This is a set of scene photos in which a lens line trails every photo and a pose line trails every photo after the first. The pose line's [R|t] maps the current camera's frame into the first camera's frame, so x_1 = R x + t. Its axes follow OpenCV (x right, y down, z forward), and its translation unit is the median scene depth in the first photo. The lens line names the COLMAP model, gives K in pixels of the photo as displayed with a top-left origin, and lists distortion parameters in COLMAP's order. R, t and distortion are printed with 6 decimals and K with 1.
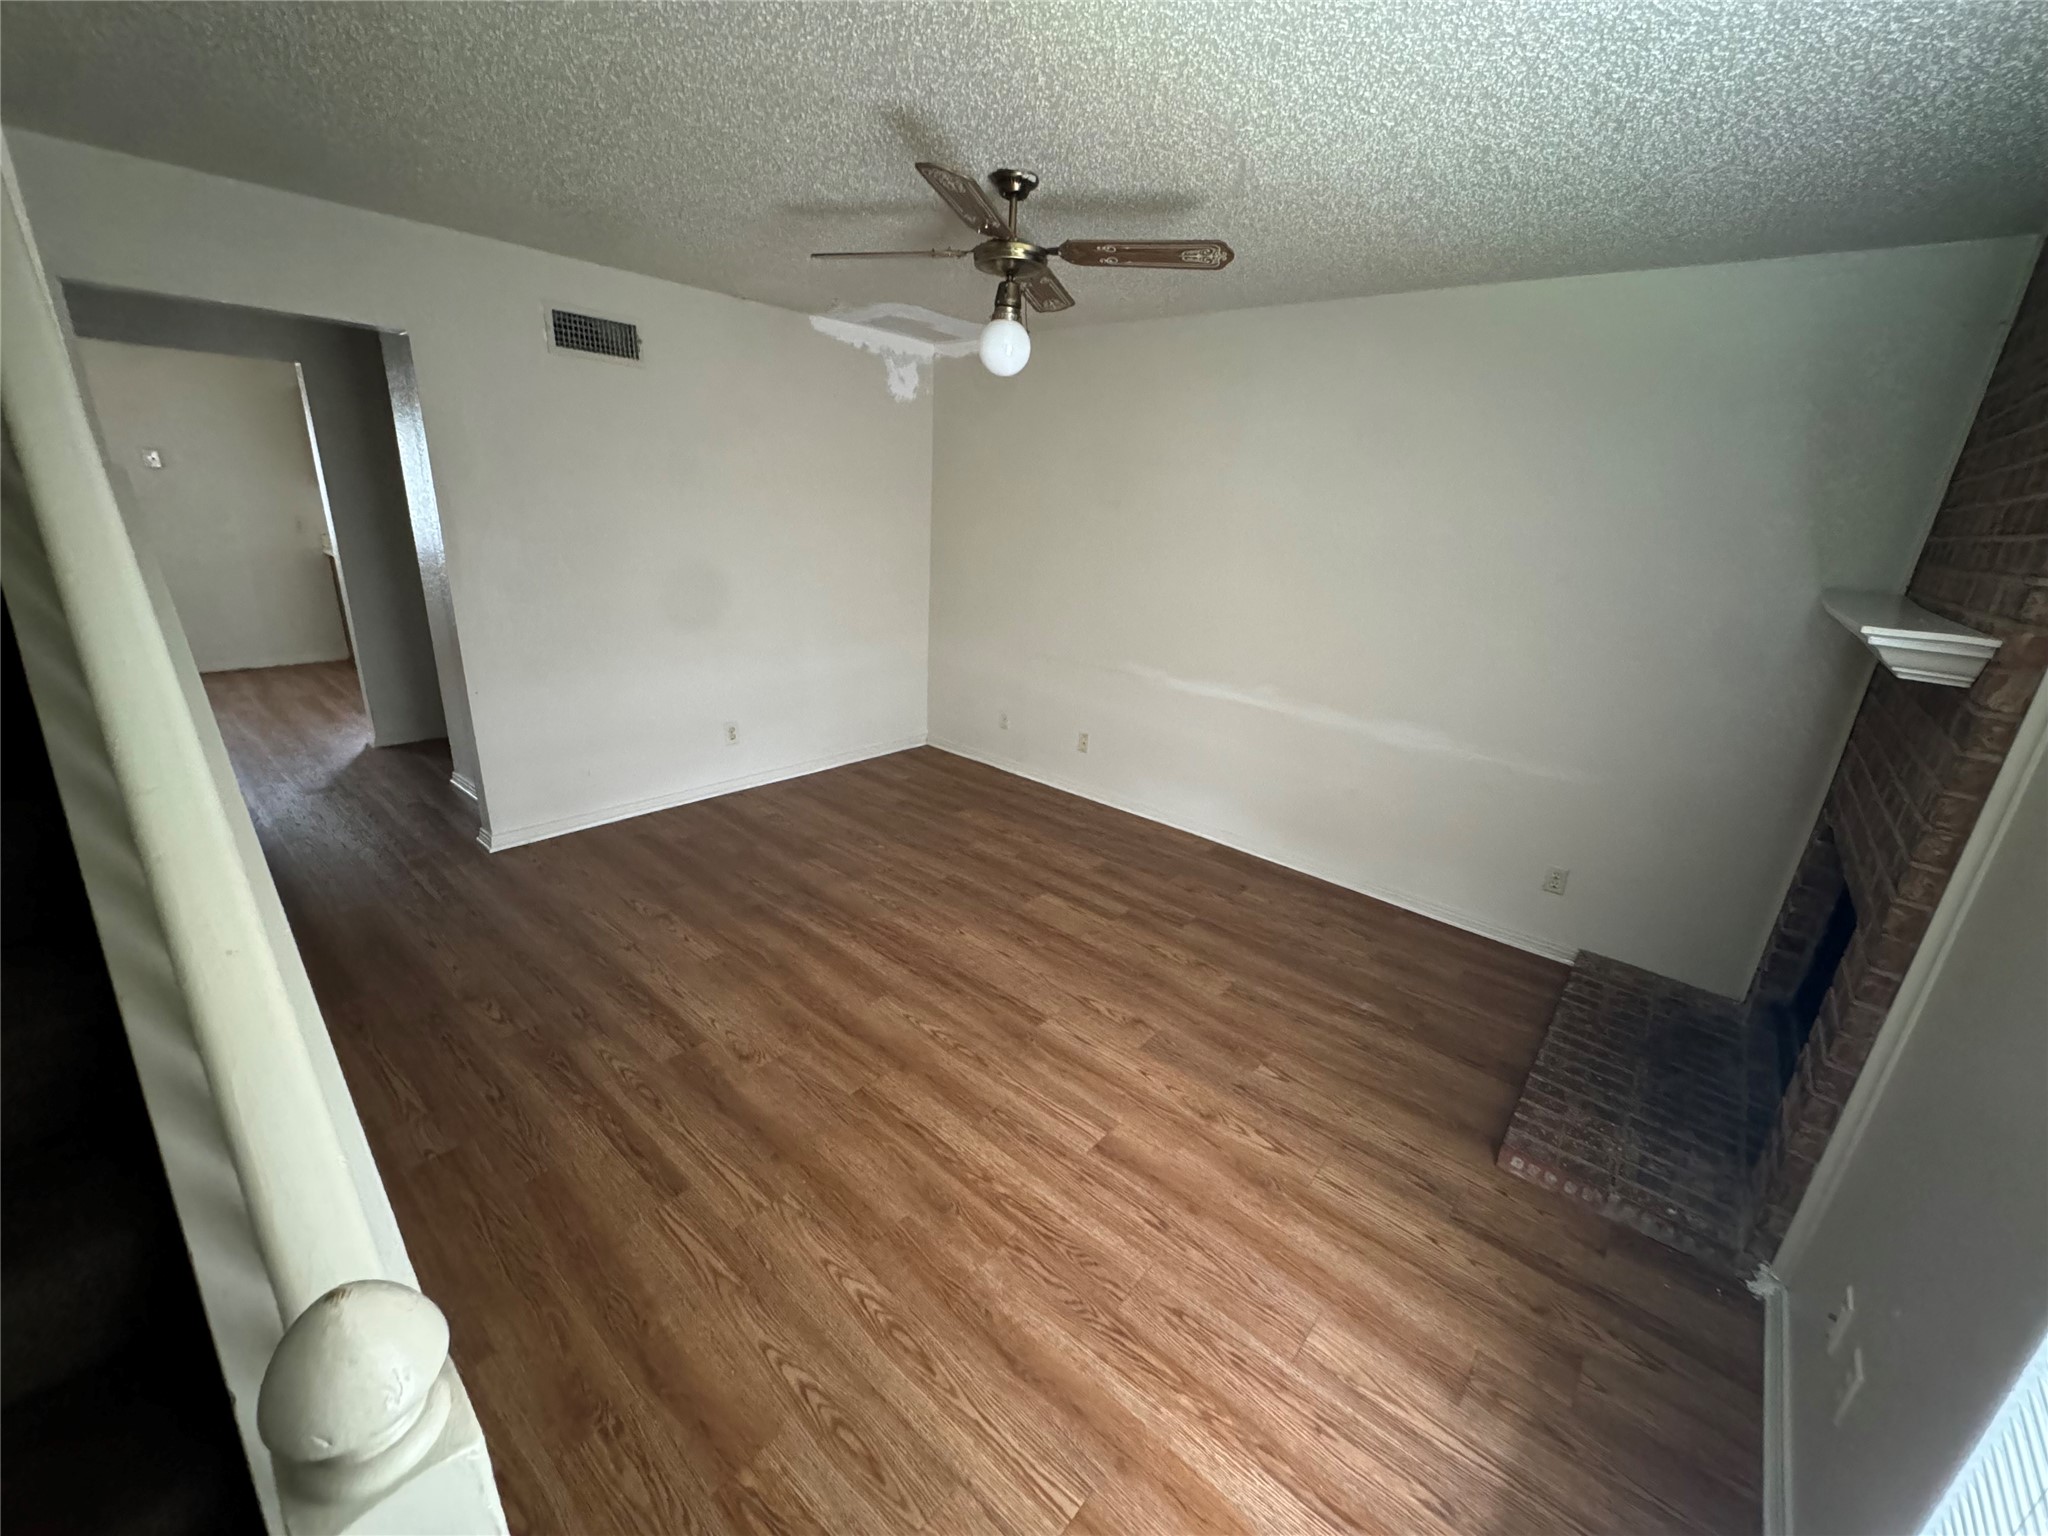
lens RADIAL K [[829.6, 0, 1020.6], [0, 829.6, 776.1], [0, 0, 1]] dist [-0.003401, 0.000303]
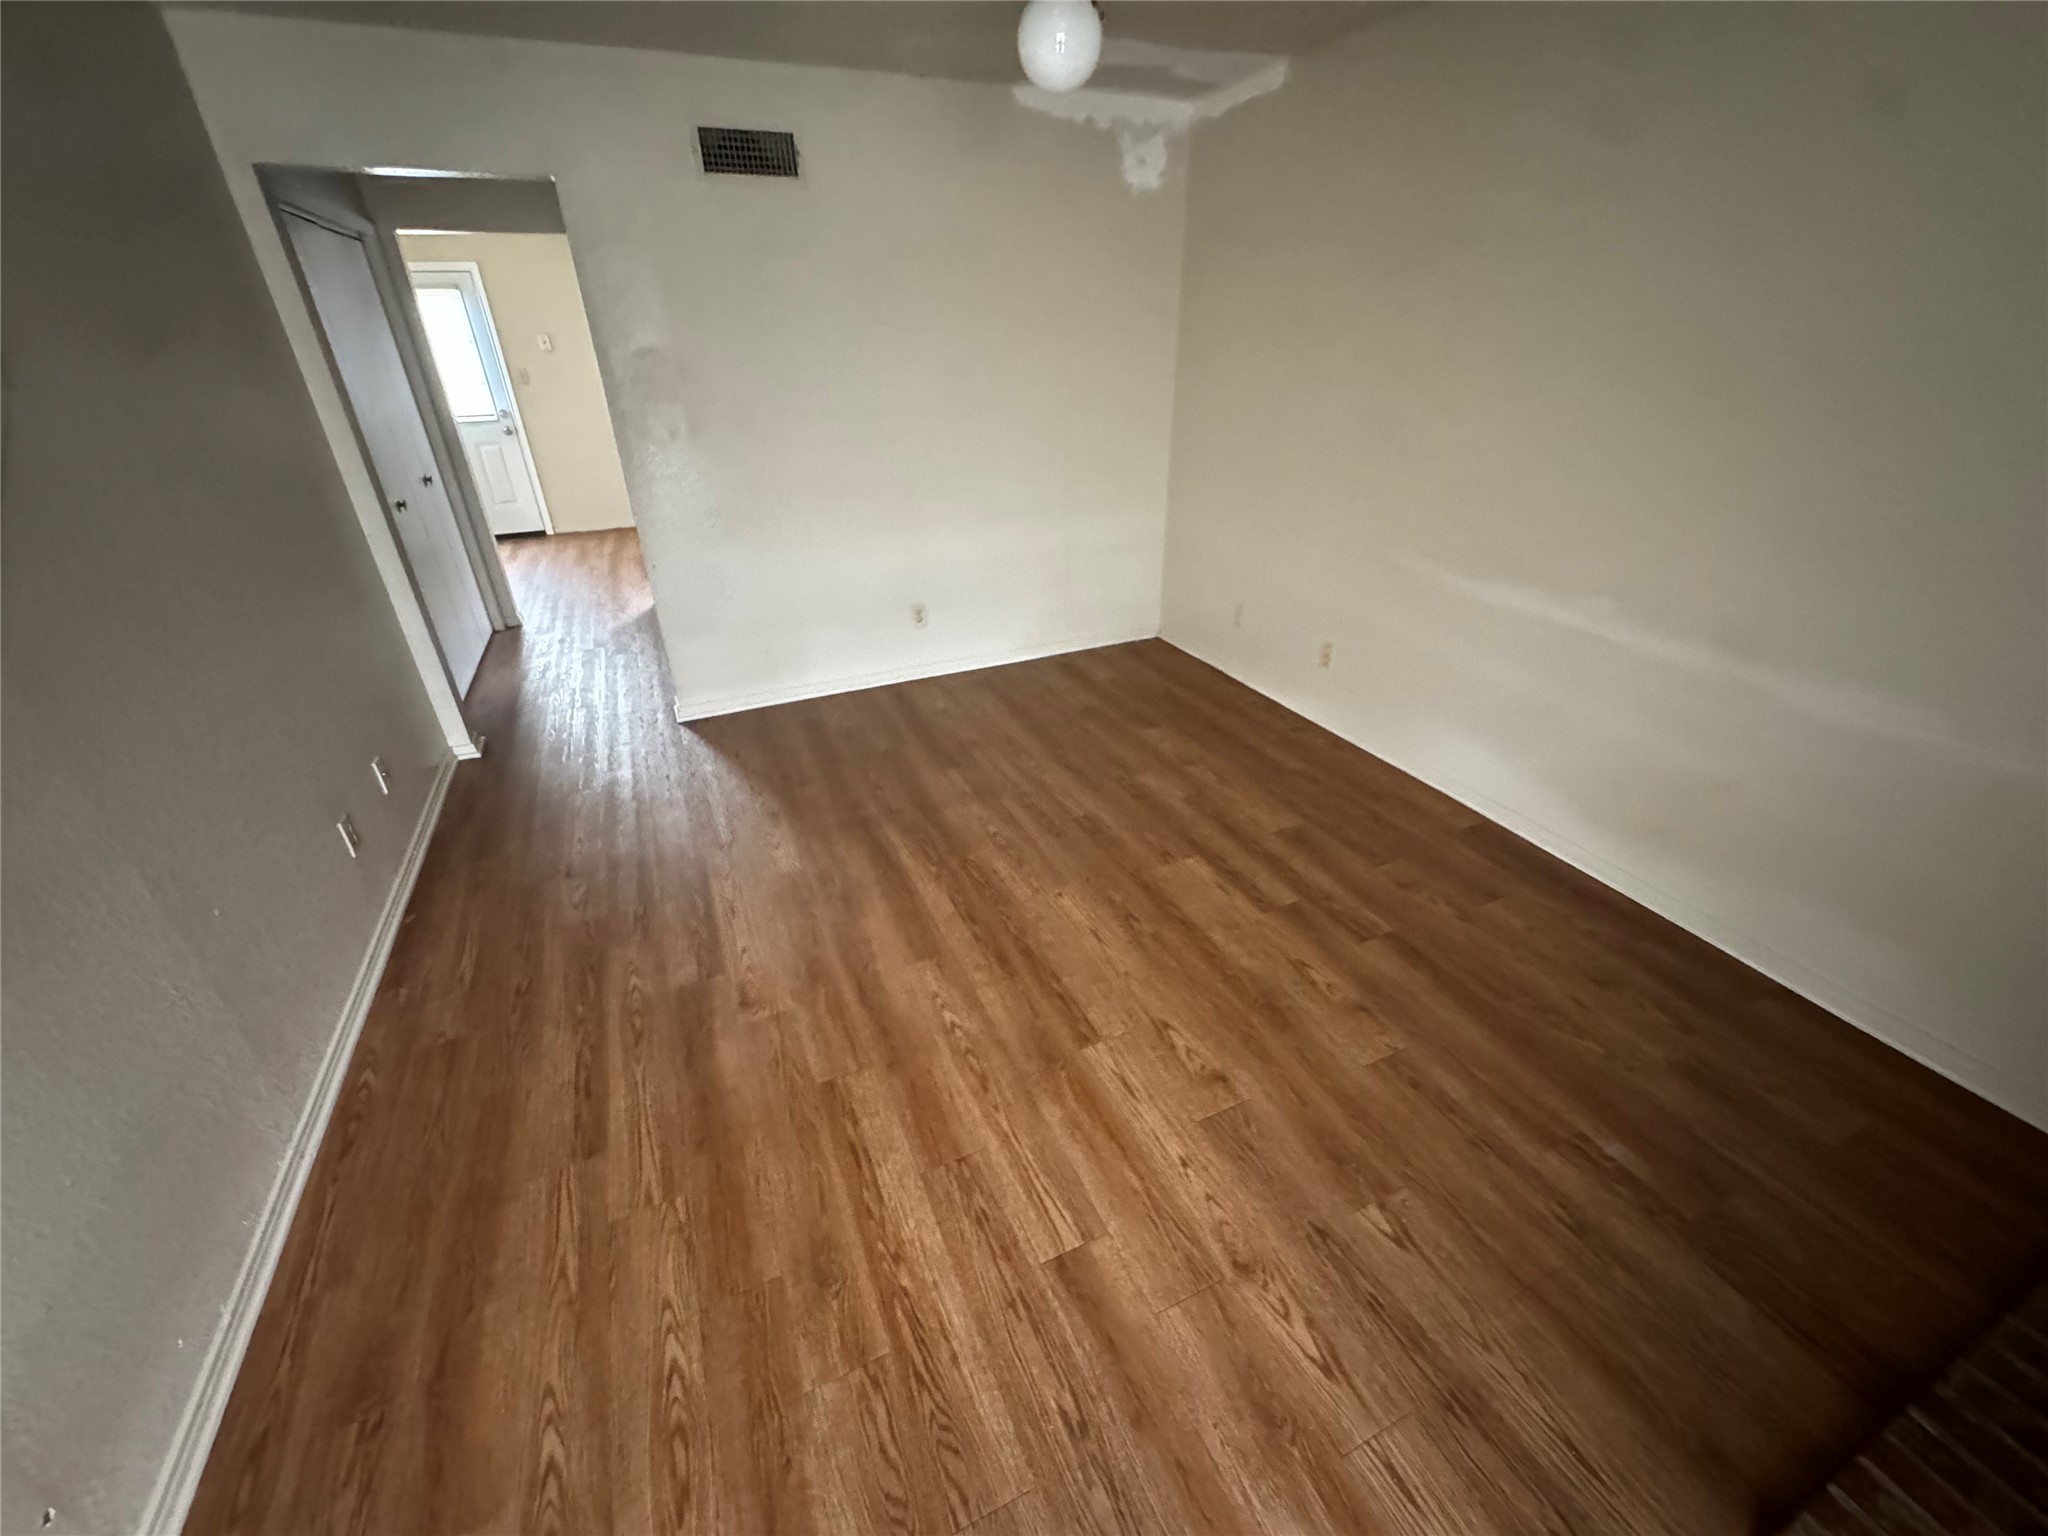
lens RADIAL K [[829.6, 0, 1028.2], [0, 829.6, 767.8], [0, 0, 1]] dist [-0.003401, 0.000303]
pose [[0.904757, 0.136000, -0.403631, 0.236165], [-0.072112, 0.982883, 0.169533, -0.075340], [0.419779, -0.124280, 0.899077, 0.307865]]
